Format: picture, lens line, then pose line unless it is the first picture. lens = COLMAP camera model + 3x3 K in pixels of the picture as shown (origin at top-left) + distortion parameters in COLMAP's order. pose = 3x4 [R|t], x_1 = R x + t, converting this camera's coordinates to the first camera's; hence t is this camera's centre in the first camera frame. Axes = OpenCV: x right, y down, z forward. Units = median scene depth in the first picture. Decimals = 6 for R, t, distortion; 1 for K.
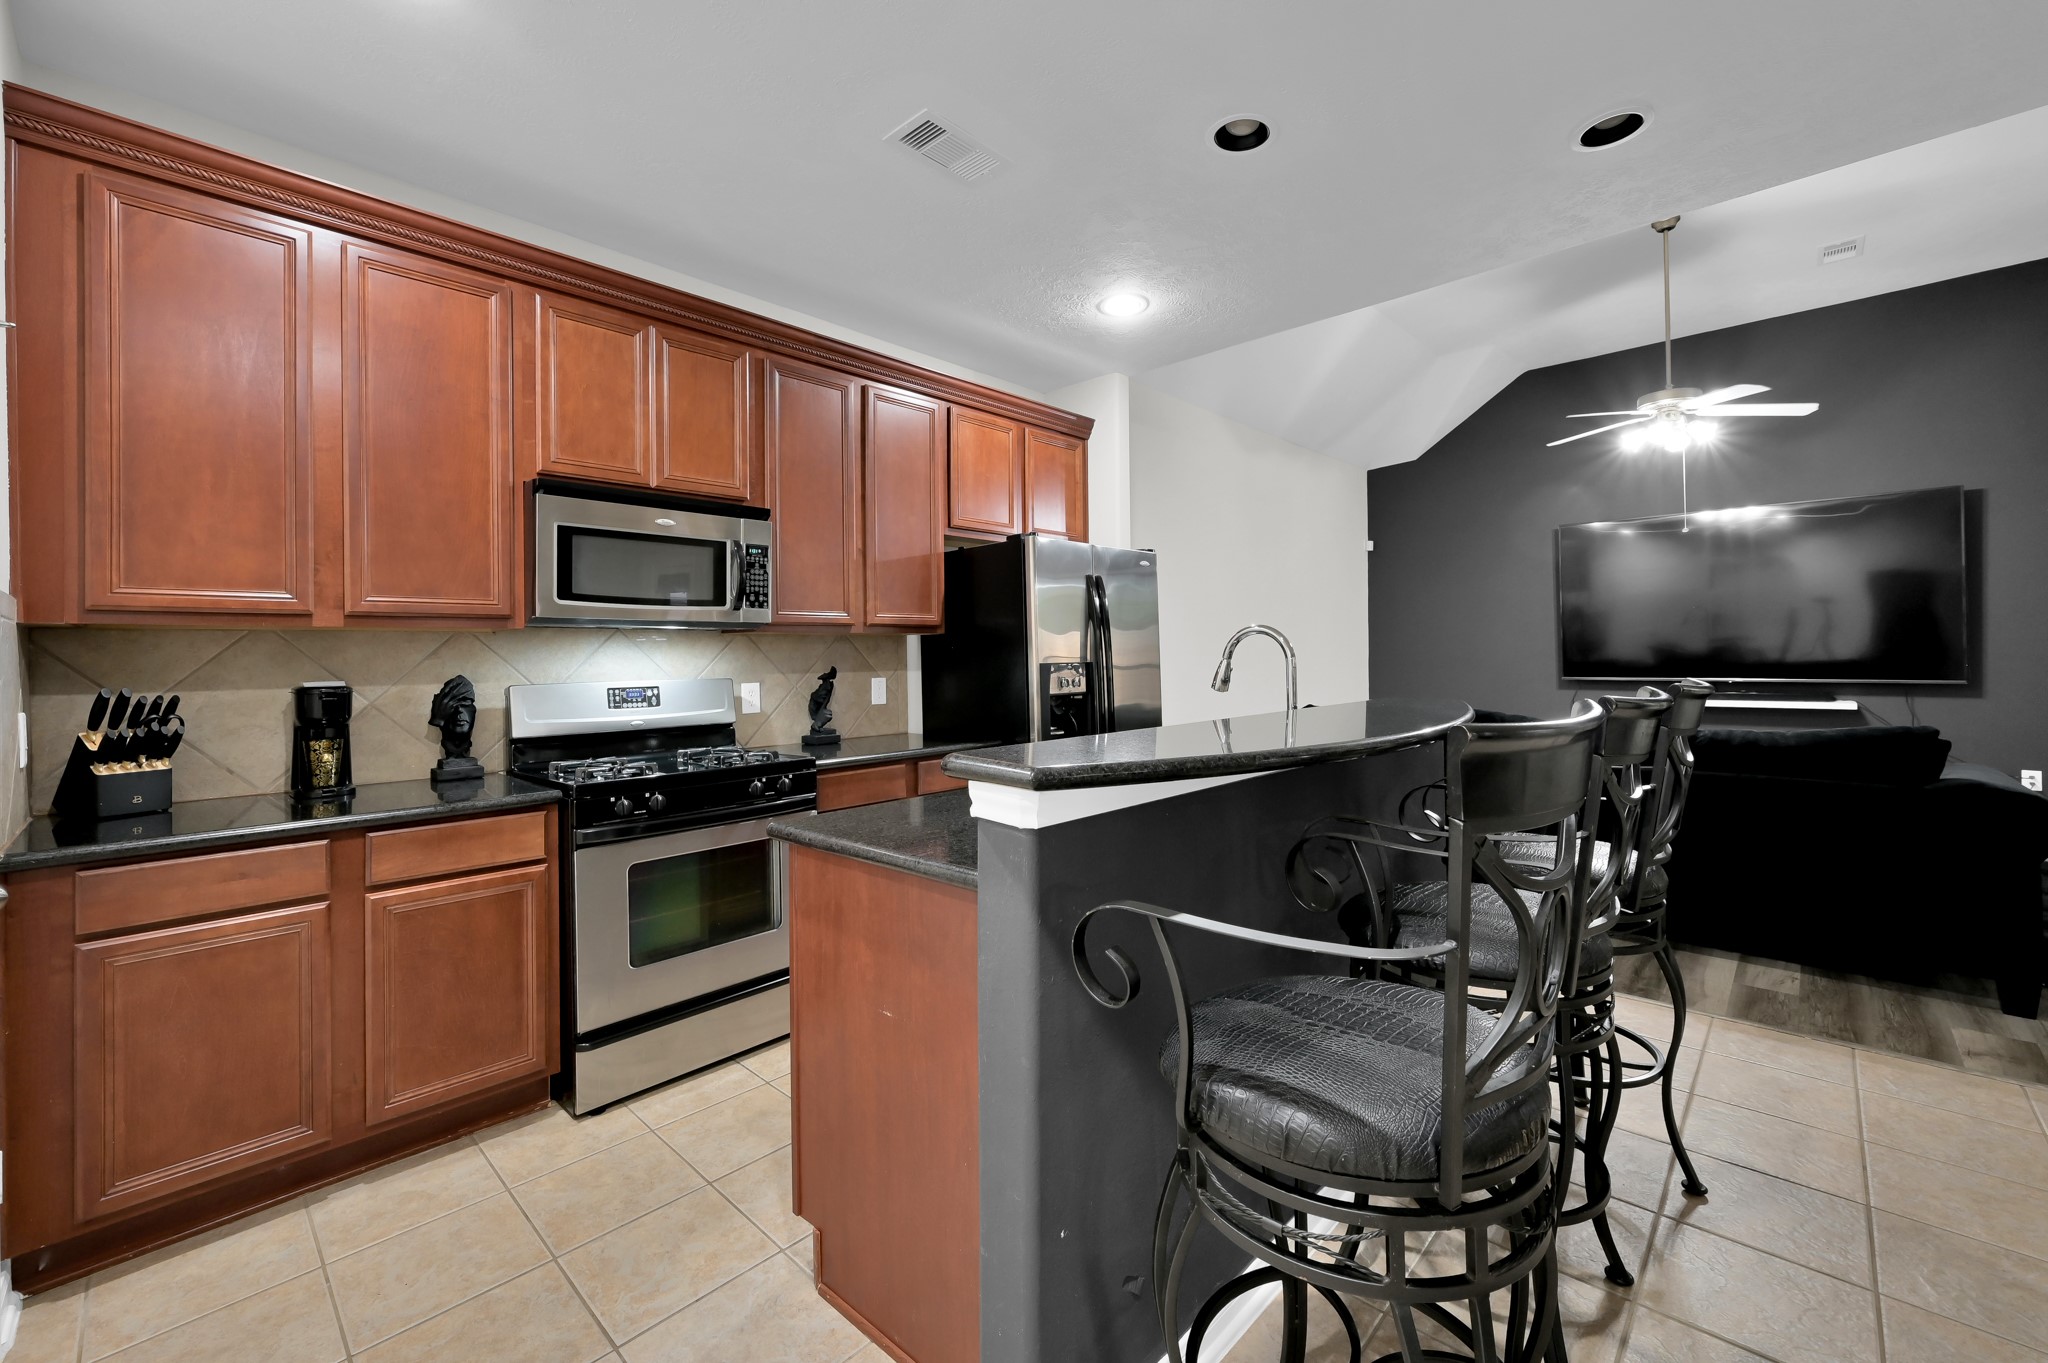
lens RADIAL K [[822.2, 0, 1018.0], [0, 822.2, 673.1], [0, 0, 1]] dist [-0.000829, -0.000231]
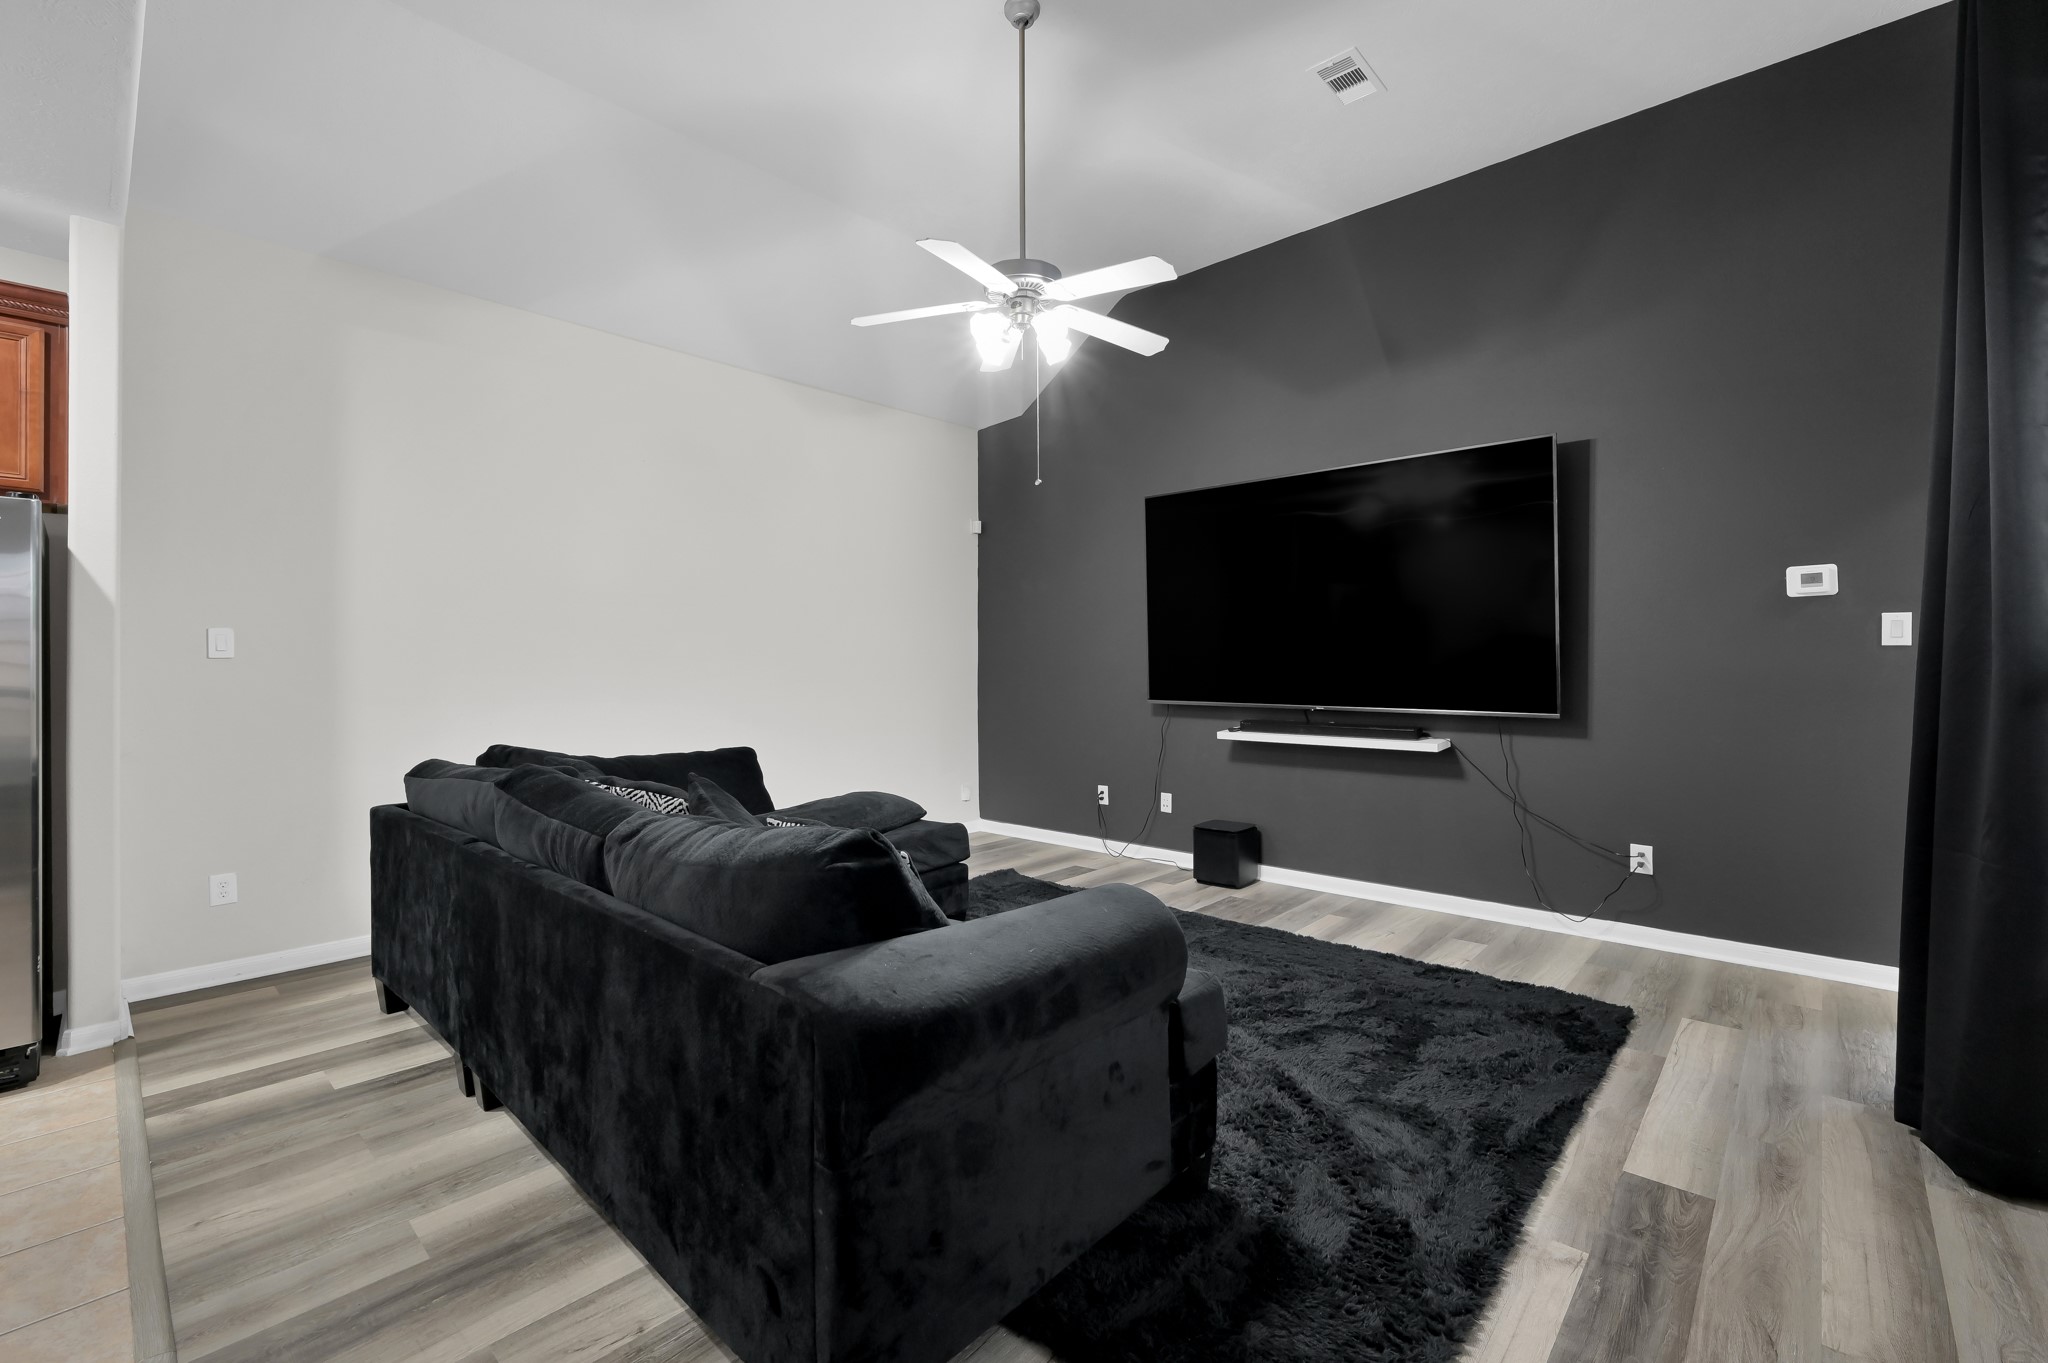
lens RADIAL K [[870.2, 0, 1023.0], [0, 870.2, 672.4], [0, 0, 1]] dist [-0.001625, -0.000764]
pose [[0.999689, 0.009864, 0.022918, 0.695804], [-0.009692, 0.999924, -0.007610, -0.017161], [-0.022991, 0.007385, 0.999708, 0.274702]]
